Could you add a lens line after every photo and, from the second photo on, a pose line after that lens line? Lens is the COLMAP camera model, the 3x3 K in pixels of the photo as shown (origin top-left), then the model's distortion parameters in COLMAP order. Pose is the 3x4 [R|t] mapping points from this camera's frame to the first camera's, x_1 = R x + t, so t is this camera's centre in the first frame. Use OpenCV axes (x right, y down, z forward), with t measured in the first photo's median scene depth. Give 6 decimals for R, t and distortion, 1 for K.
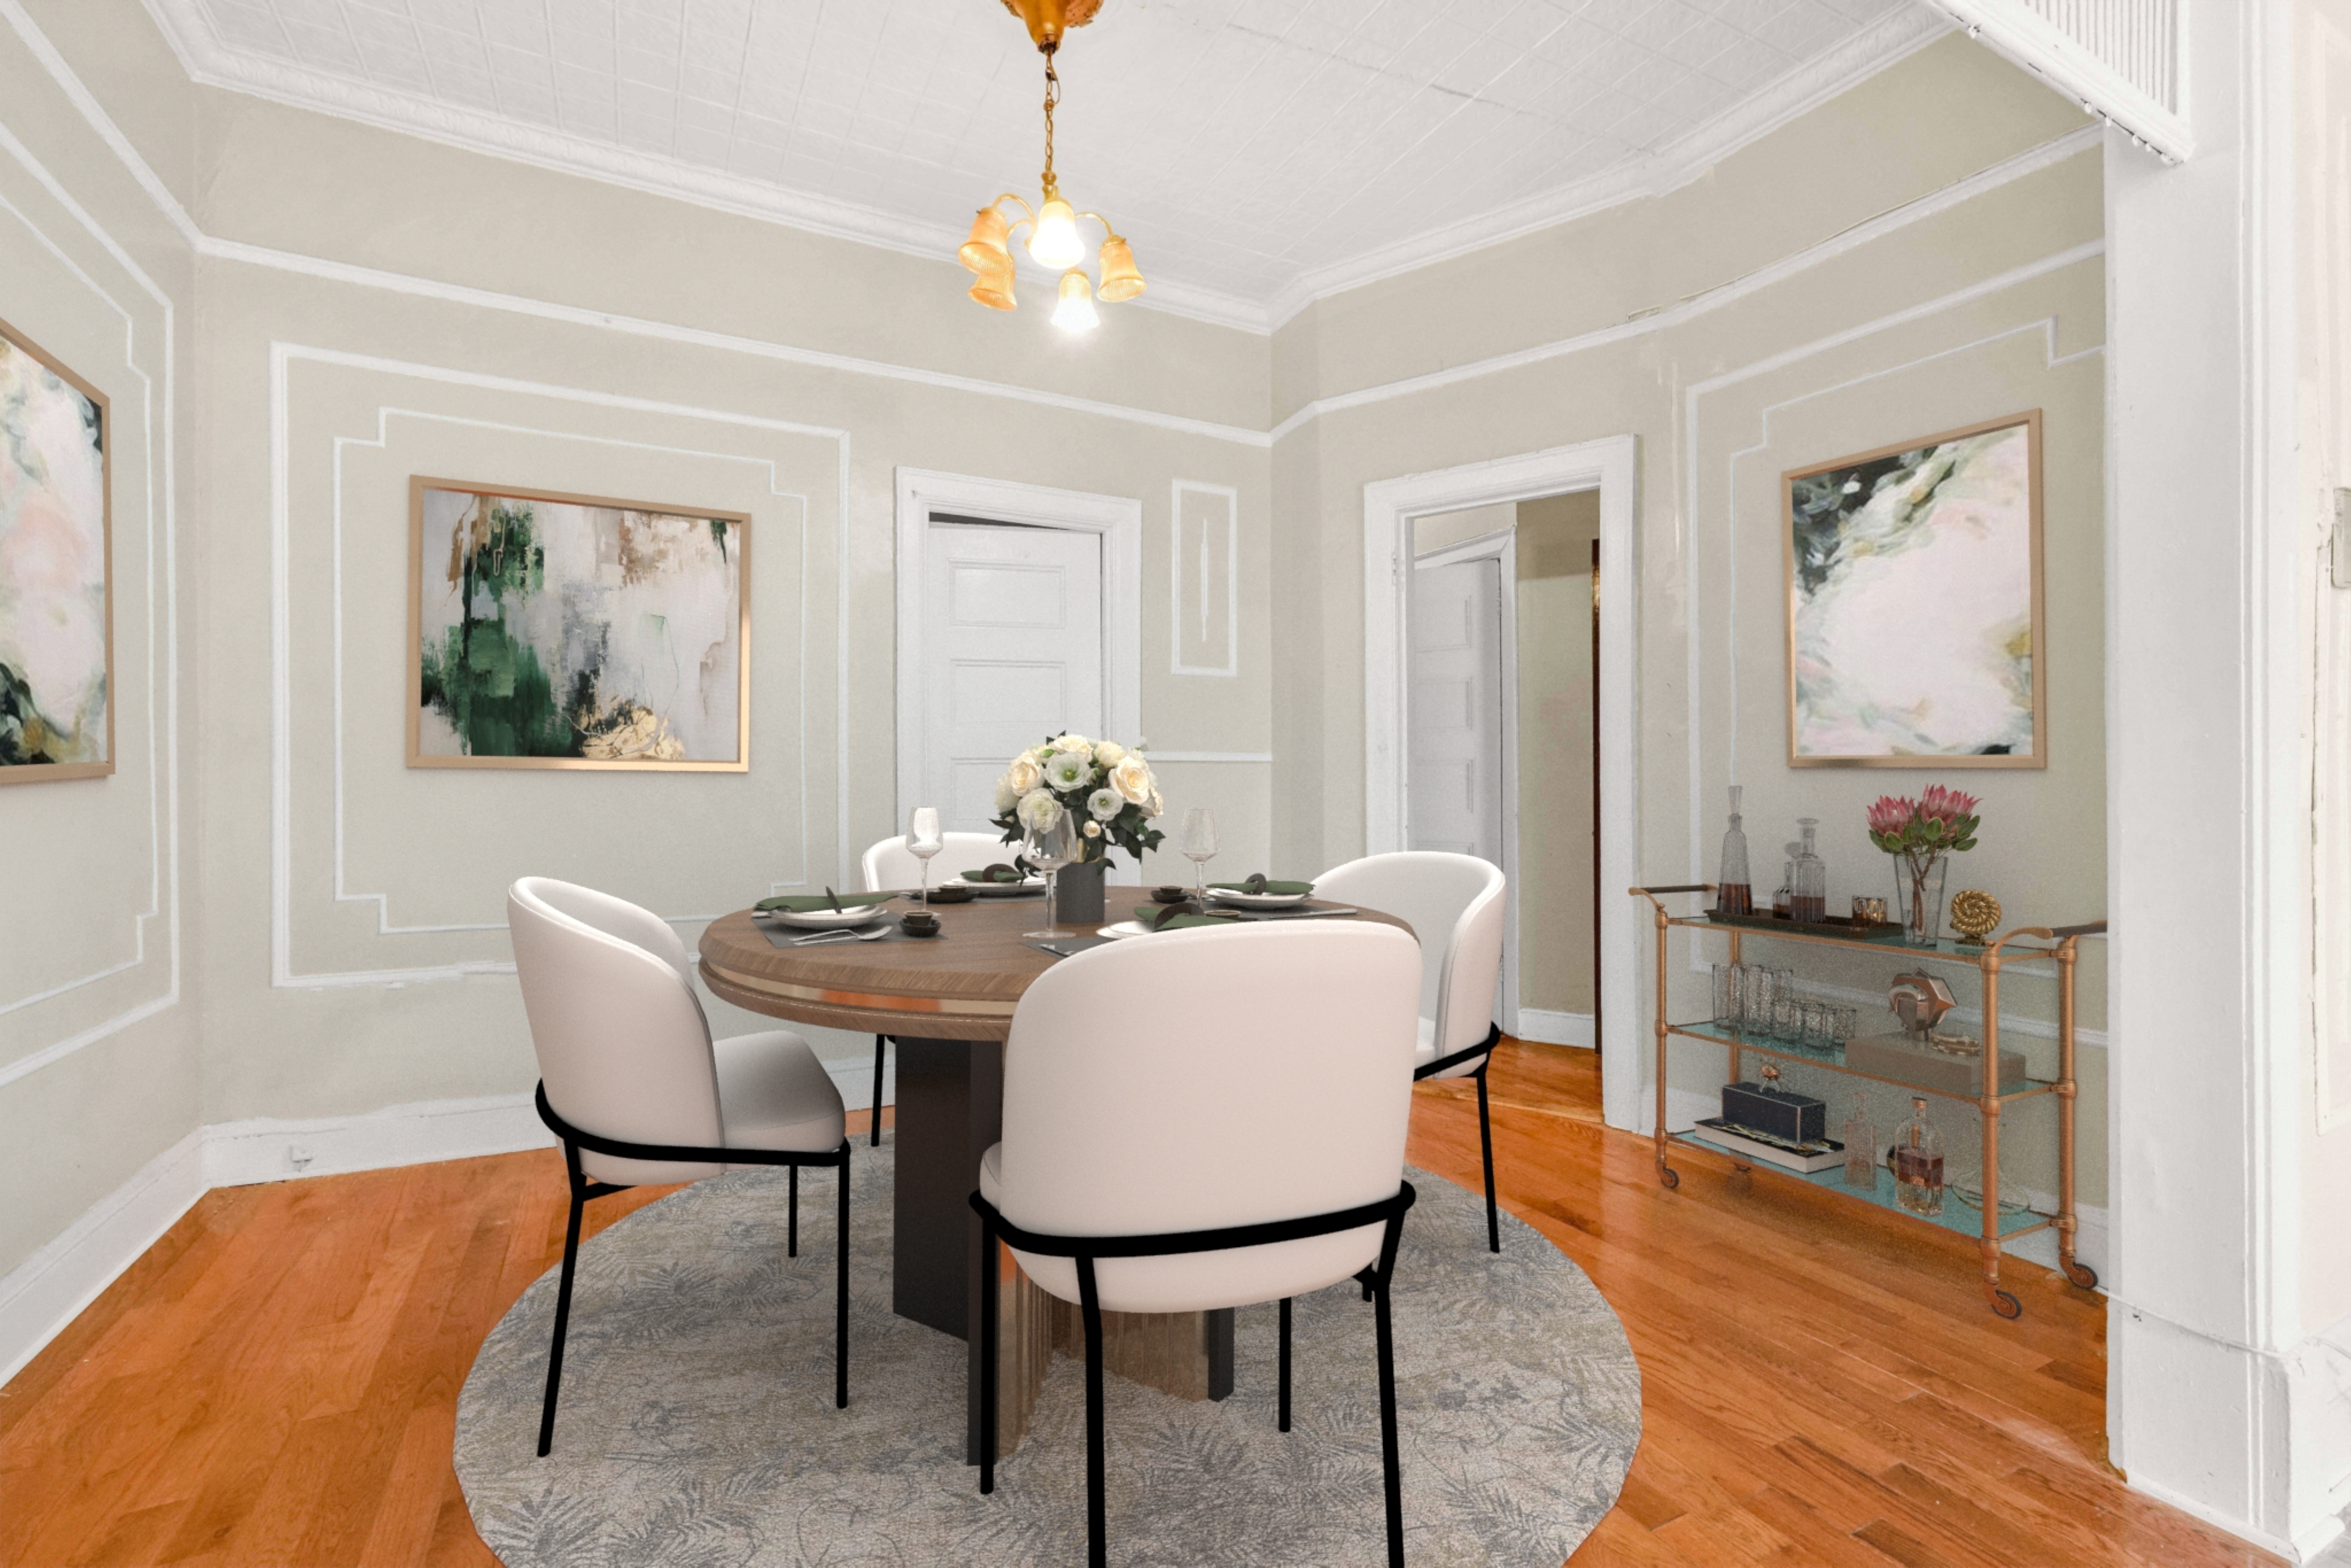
lens RADIAL K [[1033.3, 0, 1175.5], [0, 1033.3, 784.0], [0, 0, 1]] dist [-0.013629, 0.006995]
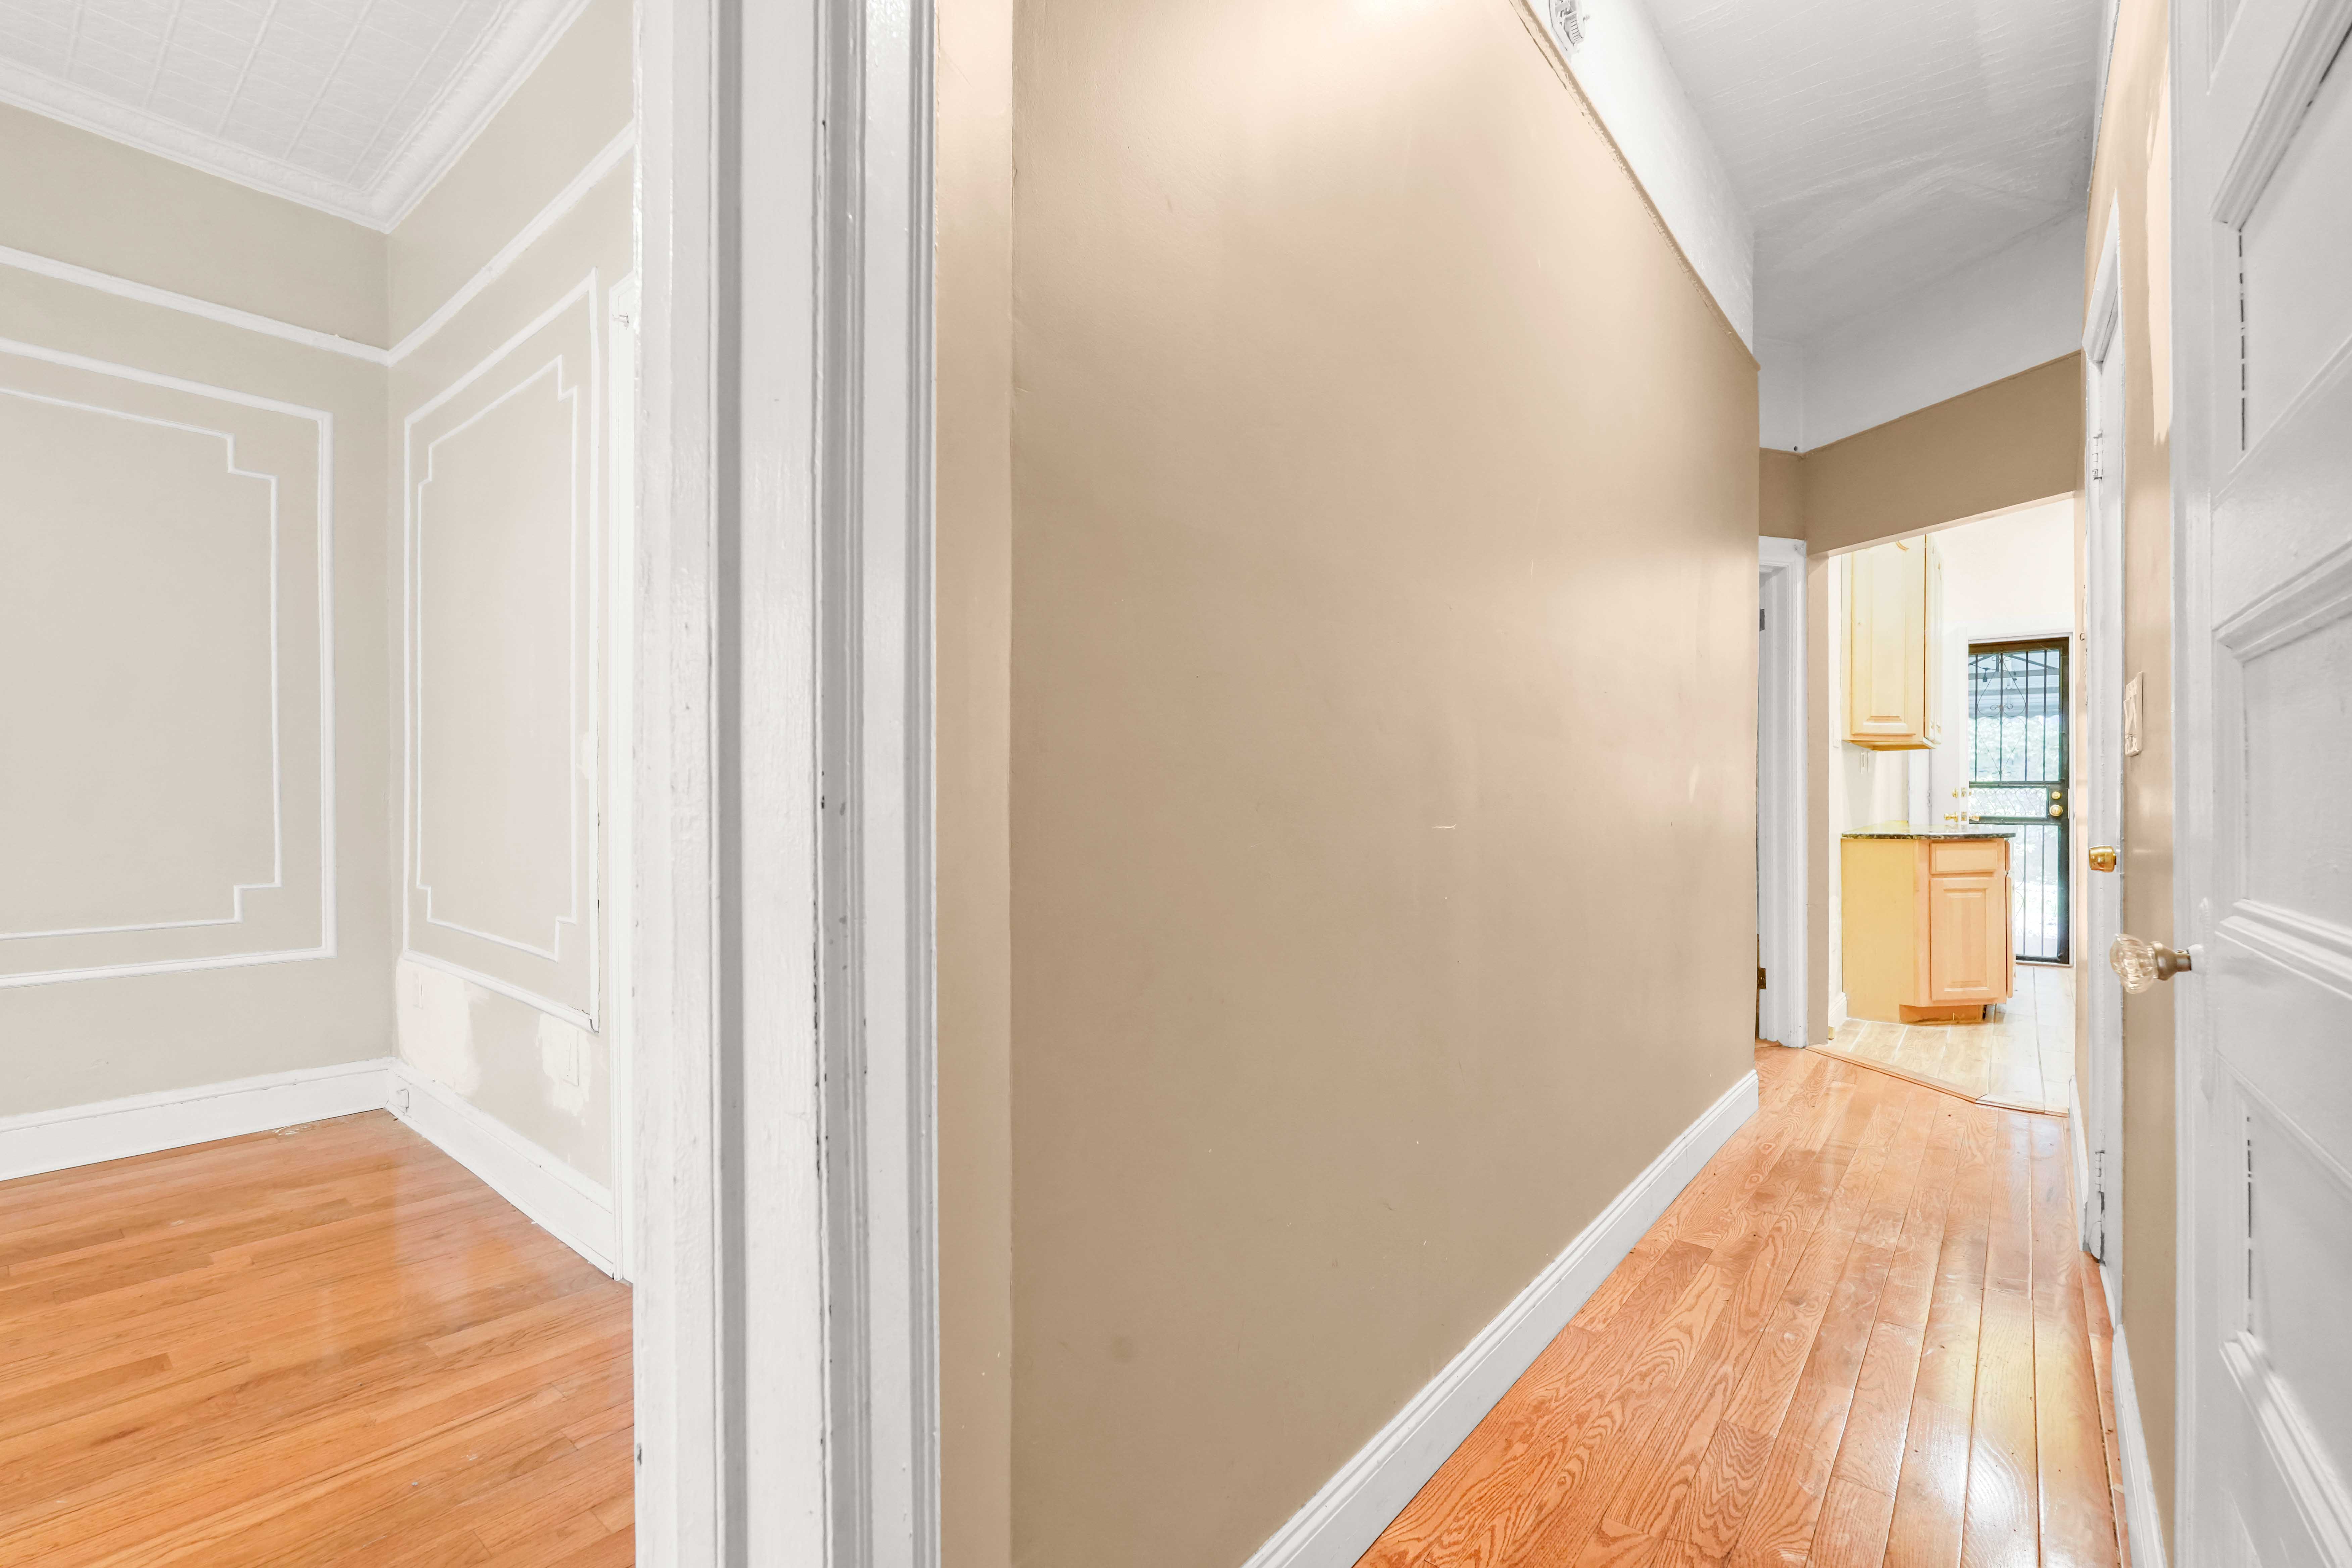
lens RADIAL K [[1066.2, 0, 1176.0], [0, 1066.2, 784.0], [0, 0, 1]] dist [-0.014547, 0.012493]
pose [[0.396302, 0.005046, -0.918106, 0.612953], [-0.002830, 0.999987, 0.004274, -0.003691], [0.918116, 0.000905, 0.396311, 1.354378]]
